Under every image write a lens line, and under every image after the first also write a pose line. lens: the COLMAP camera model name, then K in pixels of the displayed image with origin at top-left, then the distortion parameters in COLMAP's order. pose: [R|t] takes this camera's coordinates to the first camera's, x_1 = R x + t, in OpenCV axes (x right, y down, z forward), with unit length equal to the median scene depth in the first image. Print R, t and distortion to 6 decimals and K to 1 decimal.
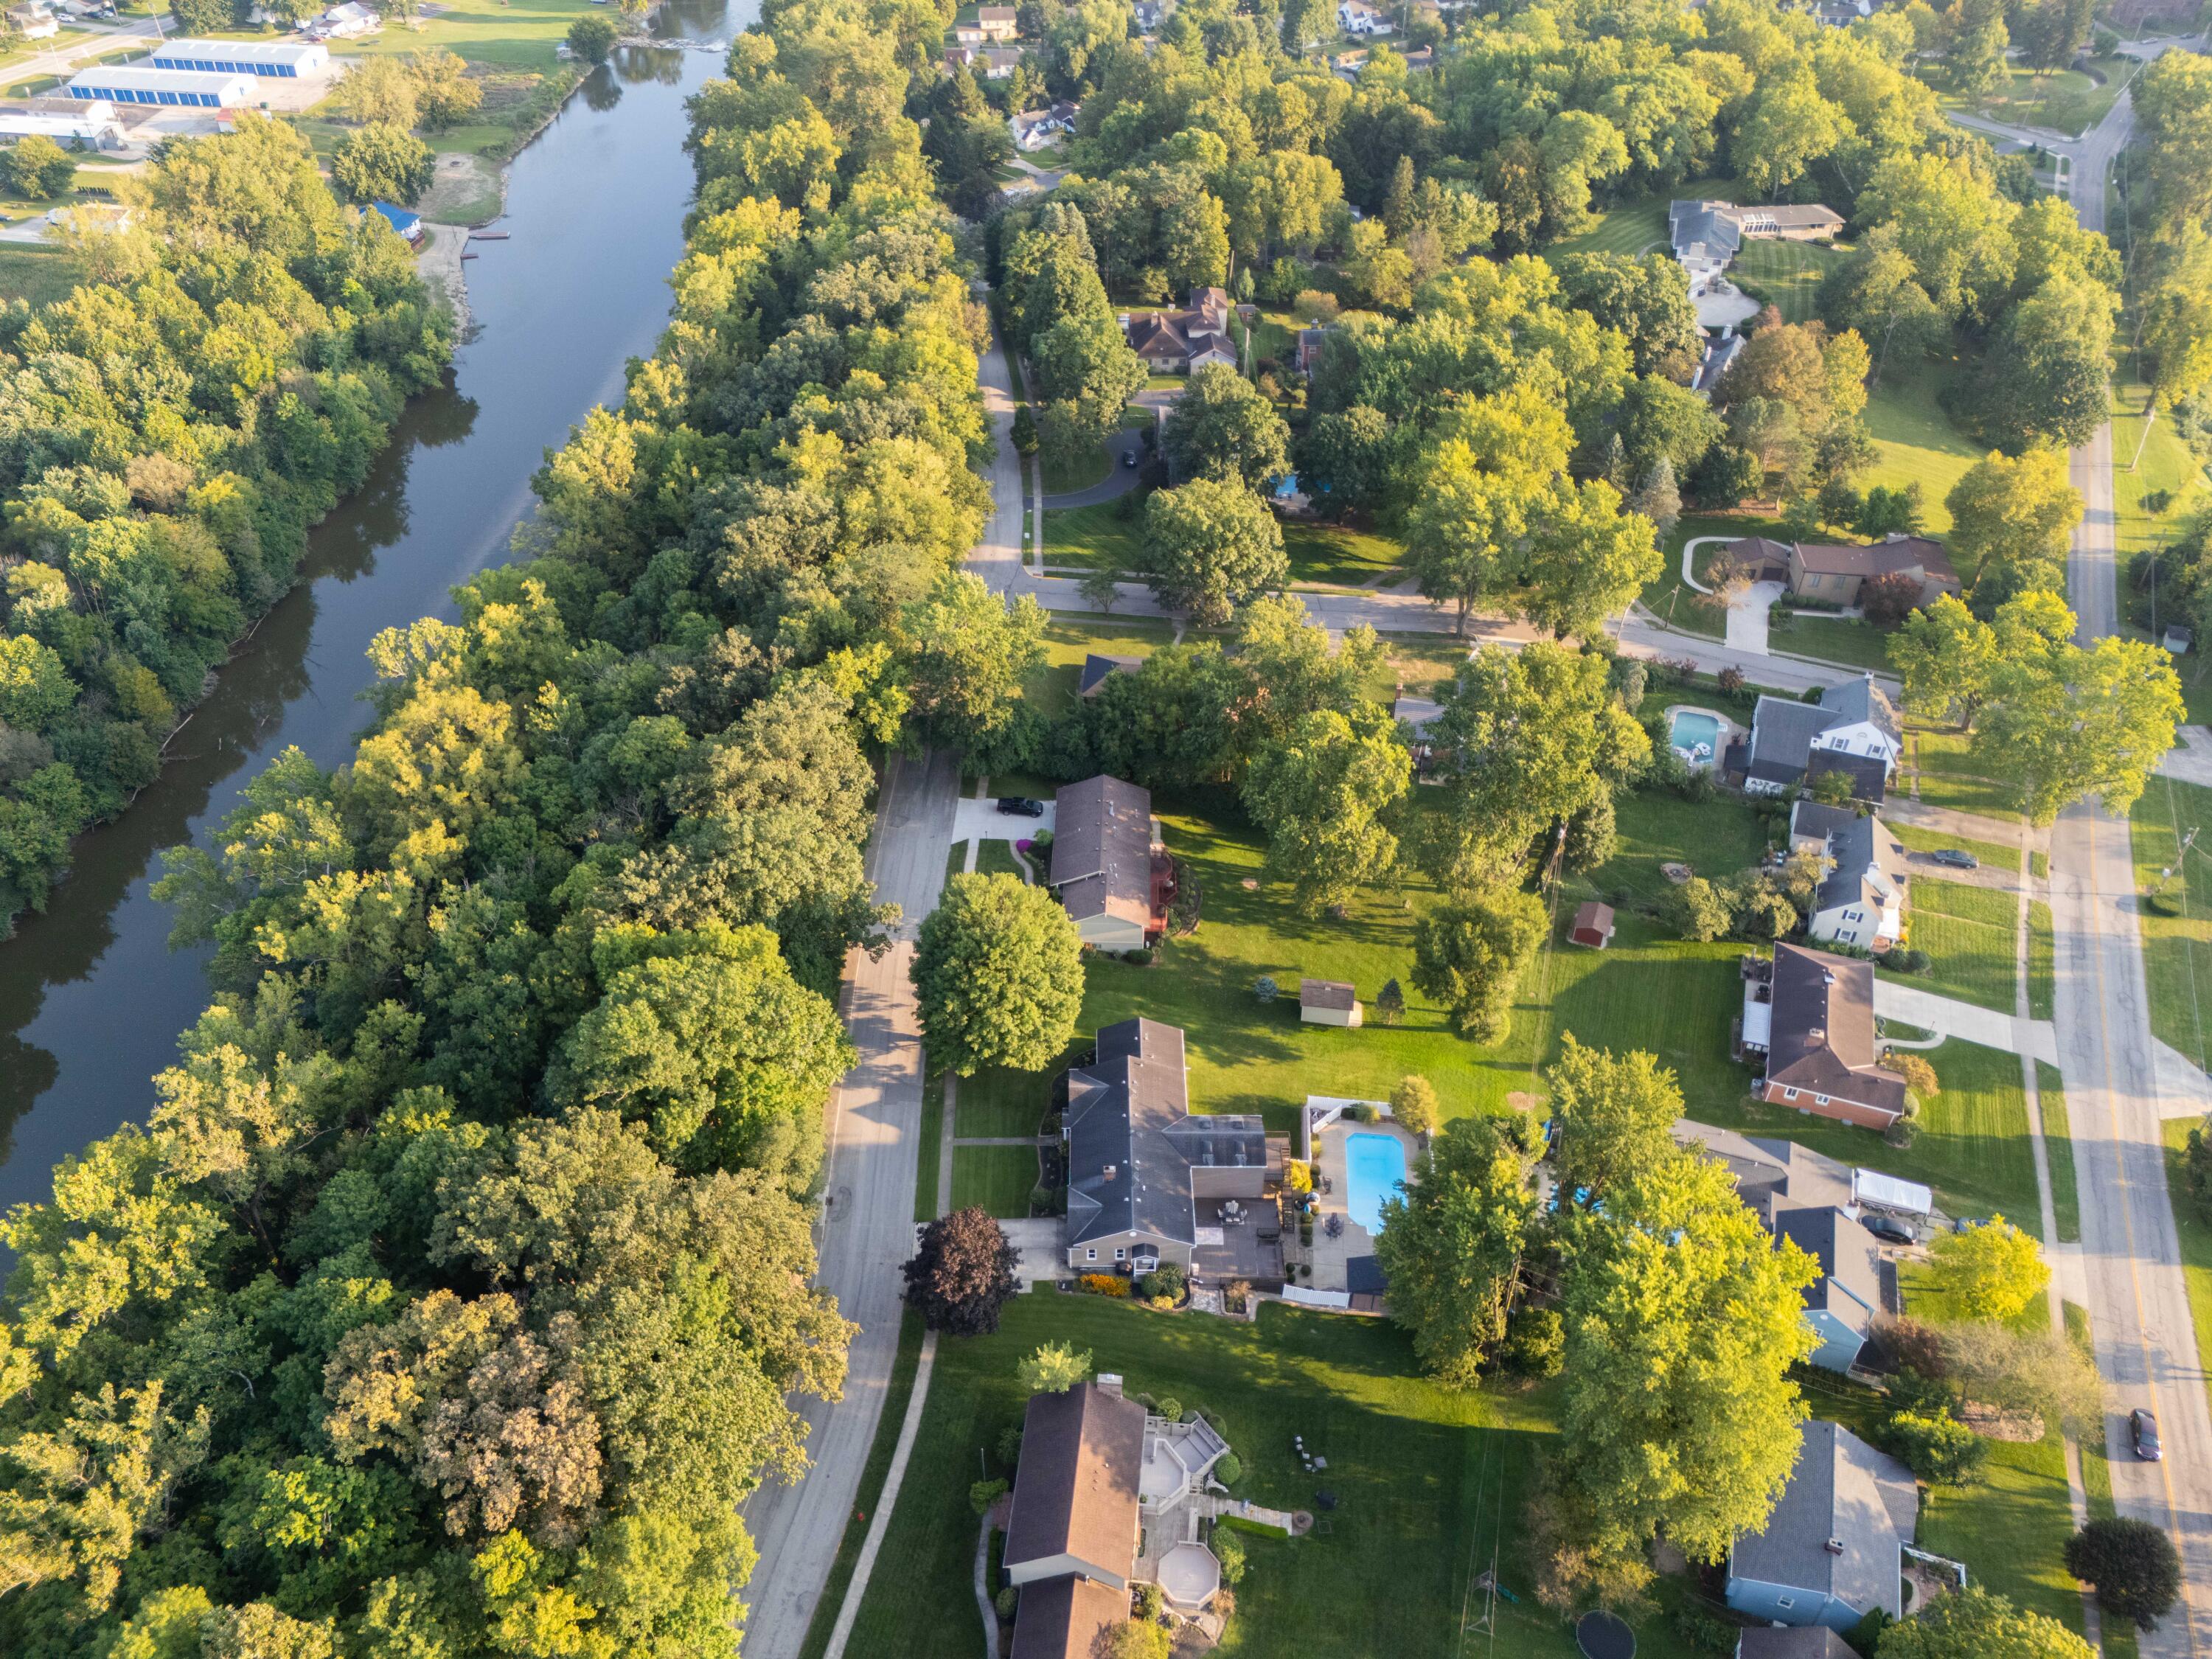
lens RADIAL K [[1607.4, 0, 1094.0], [0, 1607.4, 831.8], [0, 0, 1]] dist [0.029981, -0.018256]
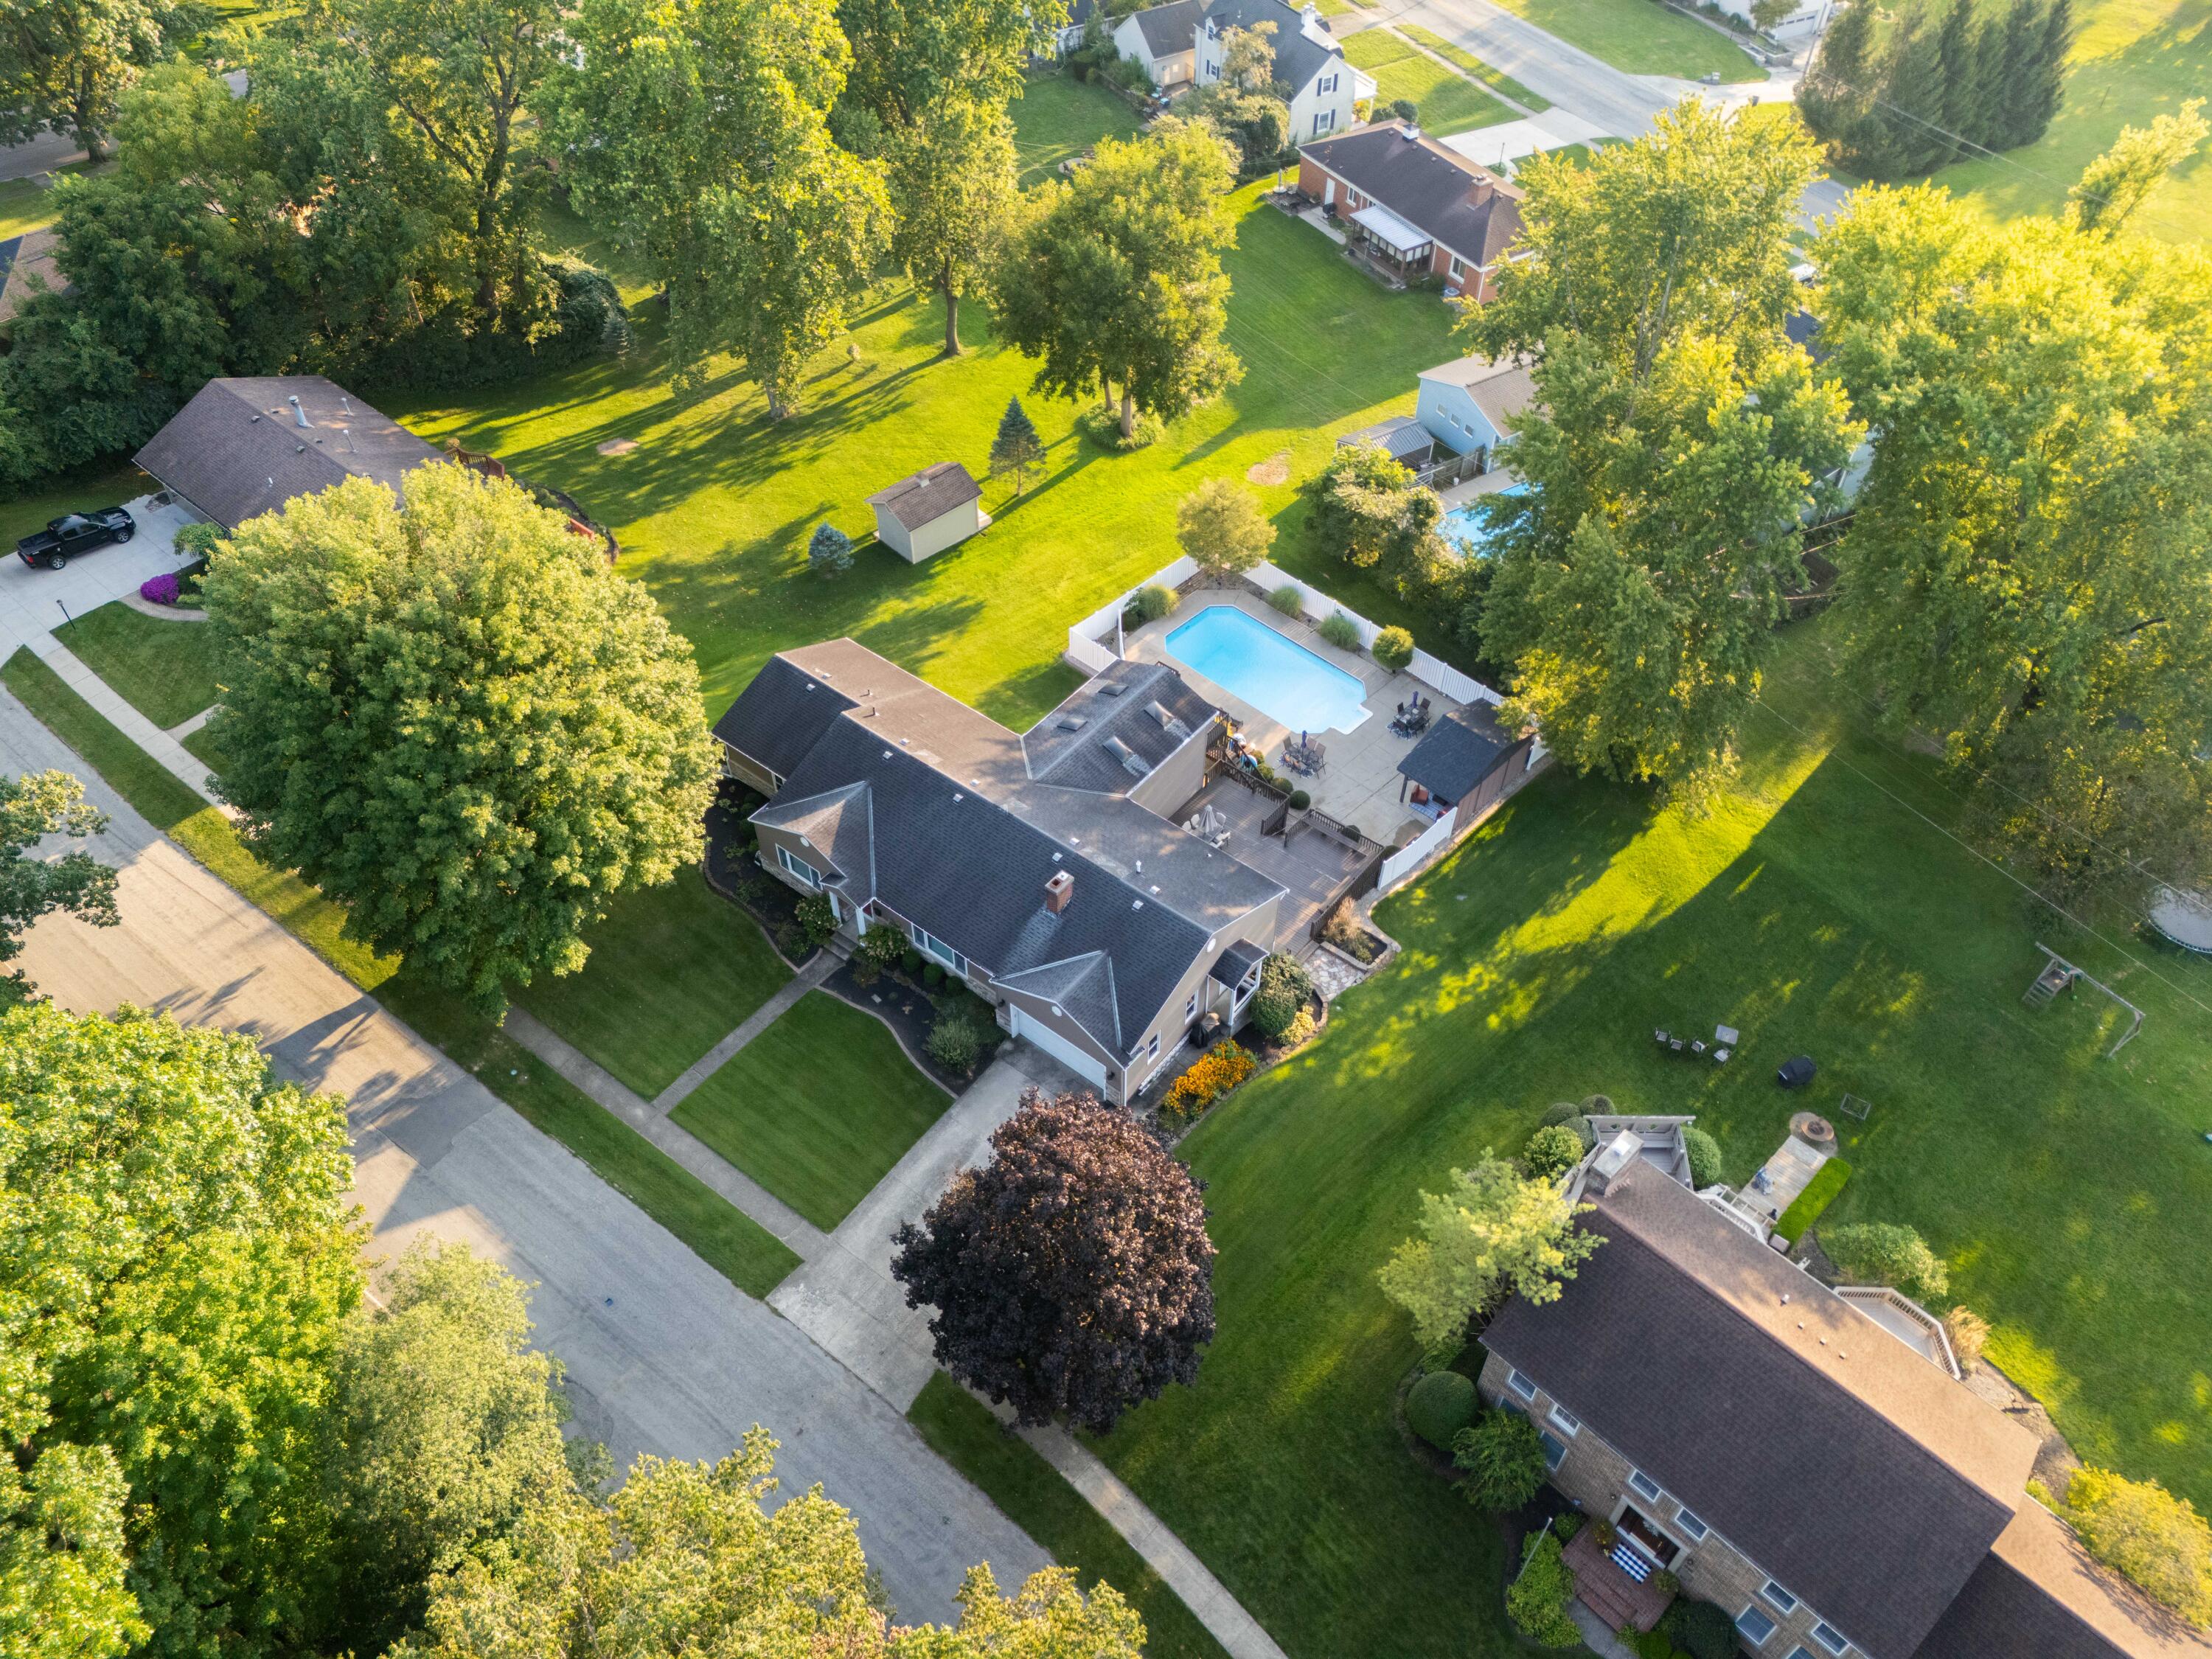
lens RADIAL K [[1607.4, 0, 1106.5], [0, 1607.4, 832.1], [0, 0, 1]] dist [0.029981, -0.018256]
pose [[0.624296, -0.572519, 0.531485, -0.194928], [0.496572, 0.816050, 0.295768, 0.071309], [-0.603051, 0.079274, 0.793753, 0.605509]]
